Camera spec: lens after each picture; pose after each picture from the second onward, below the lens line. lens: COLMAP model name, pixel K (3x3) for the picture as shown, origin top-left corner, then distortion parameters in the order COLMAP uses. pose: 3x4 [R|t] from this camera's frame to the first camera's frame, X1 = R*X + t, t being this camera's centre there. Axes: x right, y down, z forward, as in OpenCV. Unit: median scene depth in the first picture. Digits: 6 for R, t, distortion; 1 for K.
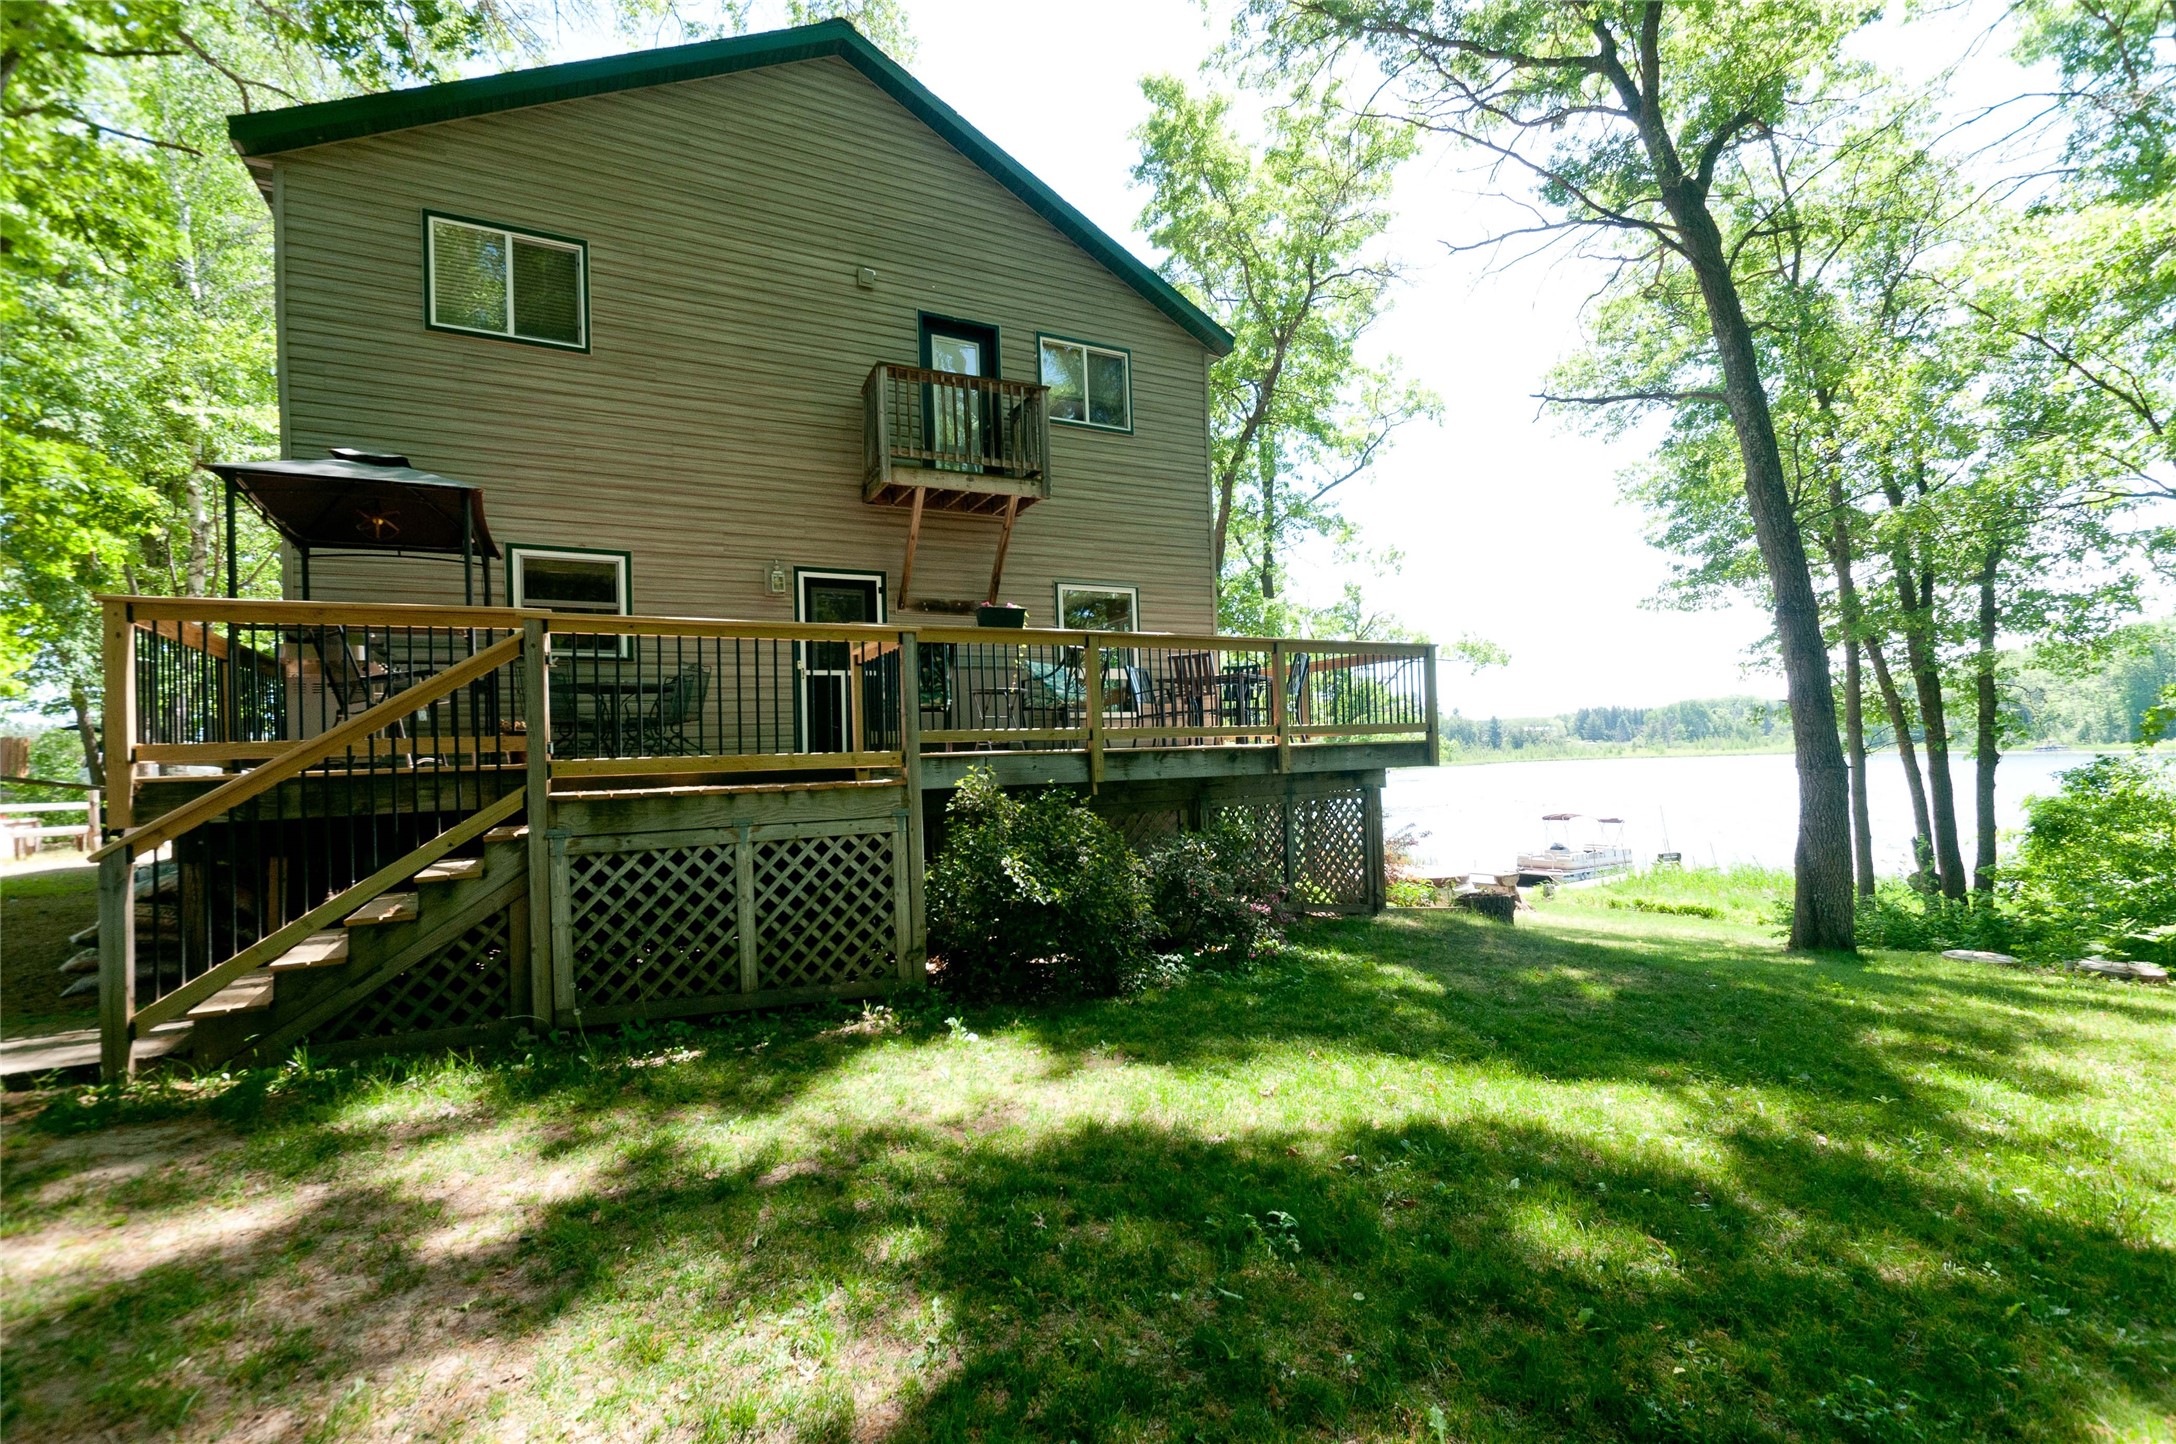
lens RADIAL K [[951.9, 0, 1093.0], [0, 951.9, 739.9], [0, 0, 1]] dist [0.010051, -0.004648]
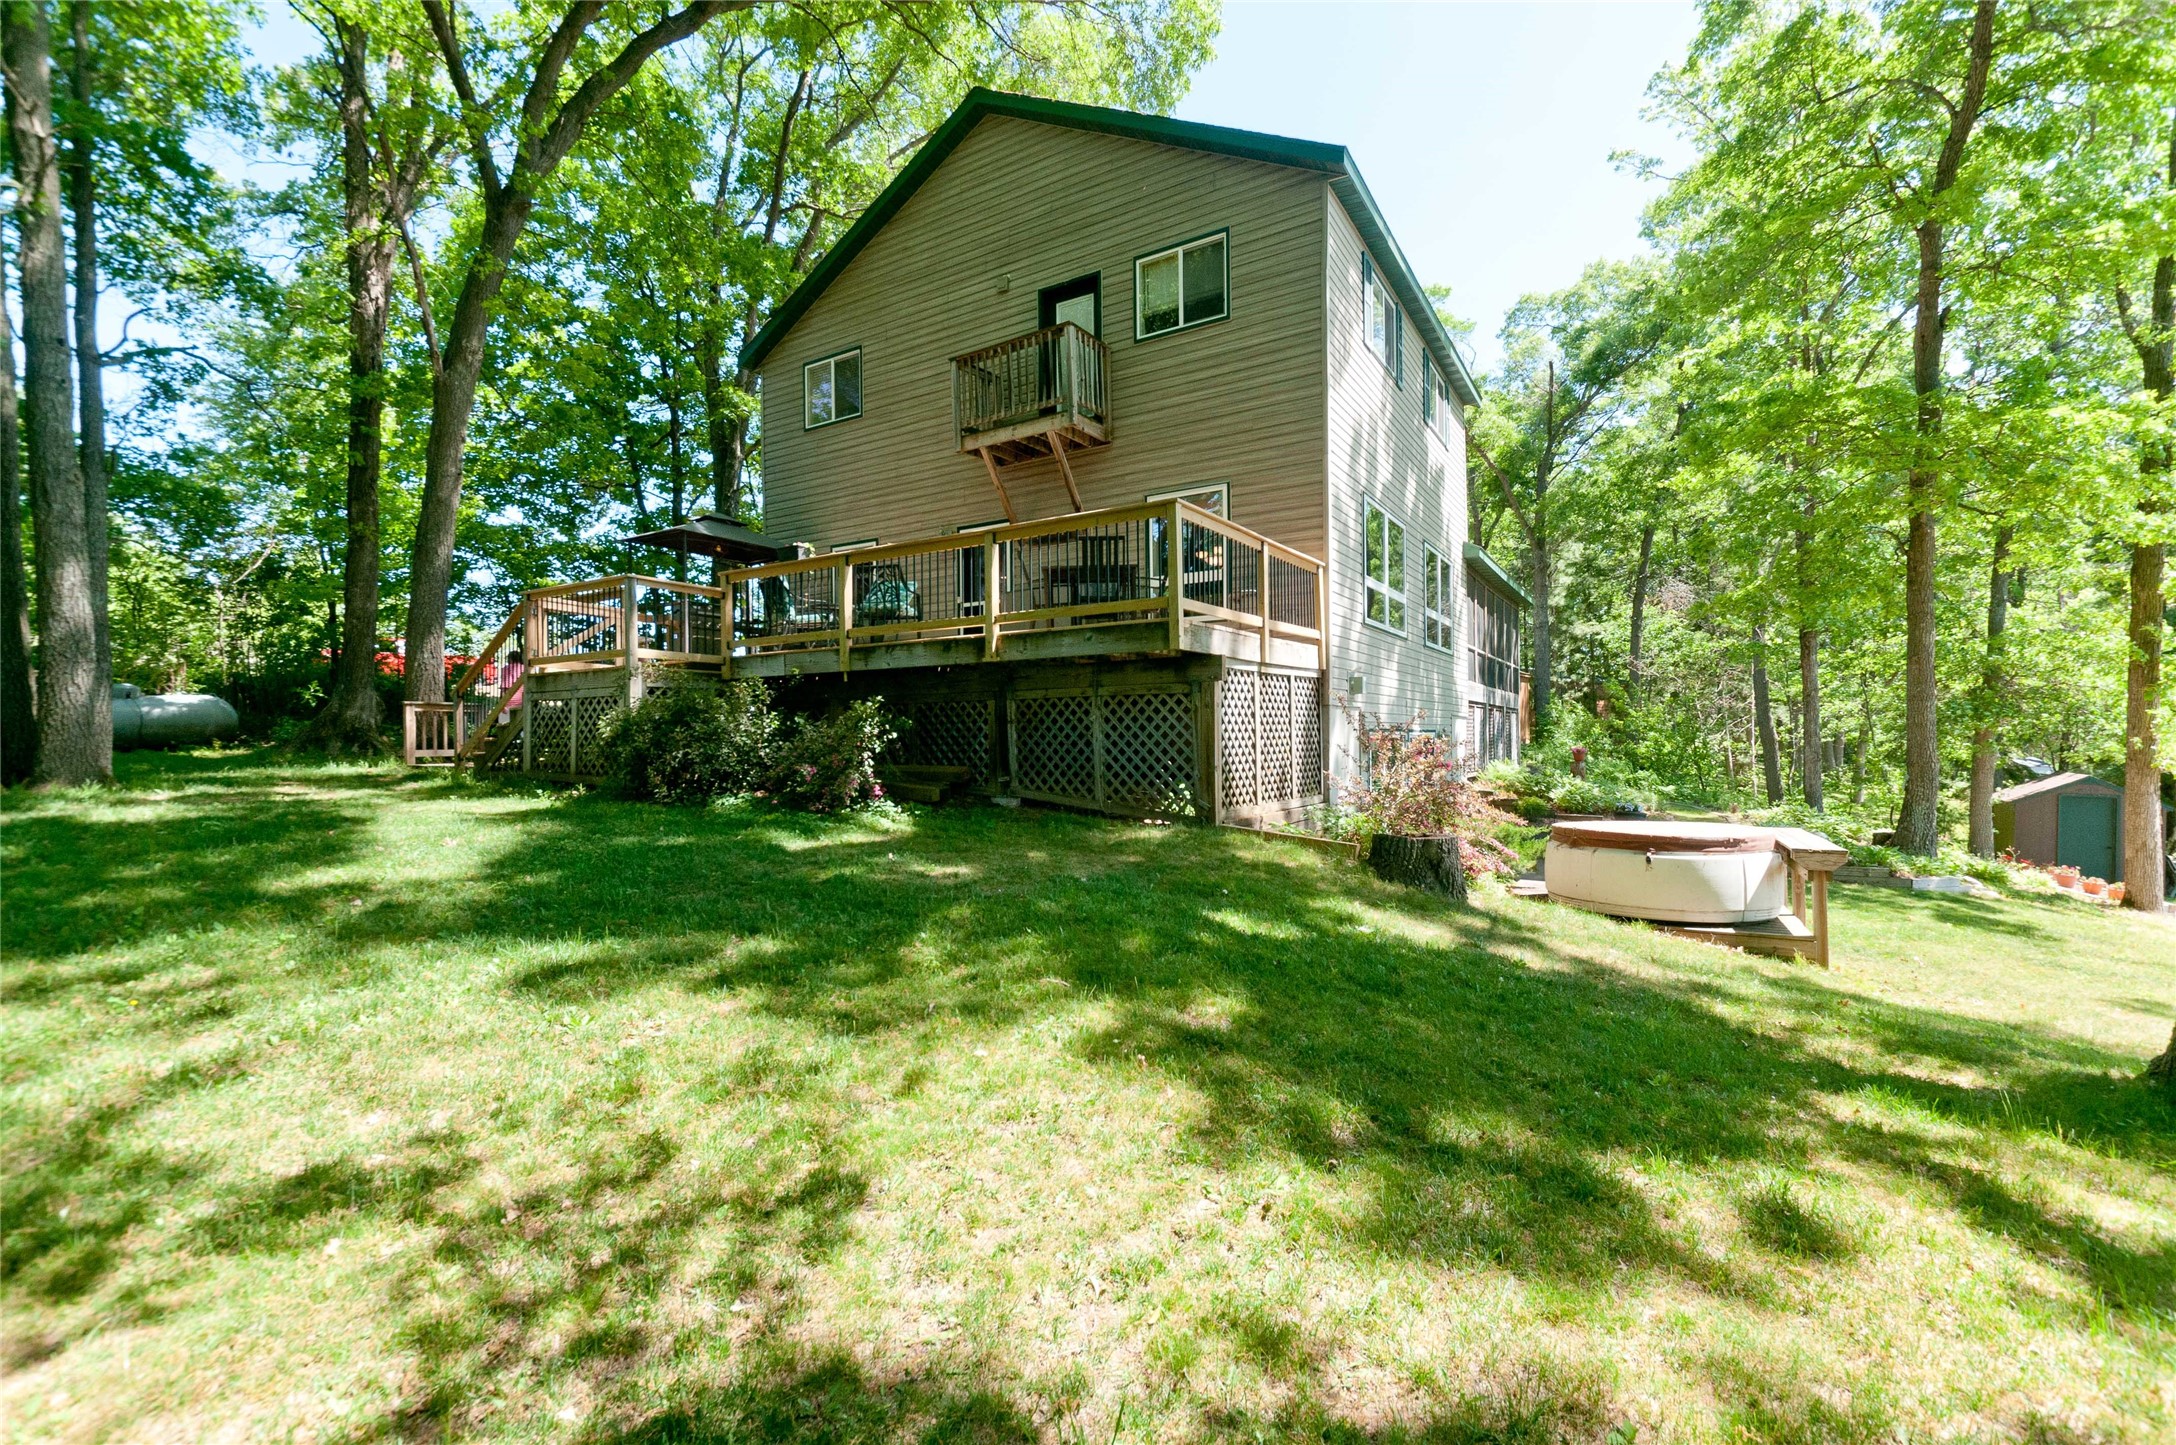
lens RADIAL K [[930.4, 0, 1089.4], [0, 930.4, 742.0], [0, 0, 1]] dist [0.007918, -0.003760]
pose [[0.506489, 0.026890, -0.861827, 0.854749], [0.002884, 0.999455, 0.032879, 0.068606], [0.862241, -0.019138, 0.506136, 0.463181]]
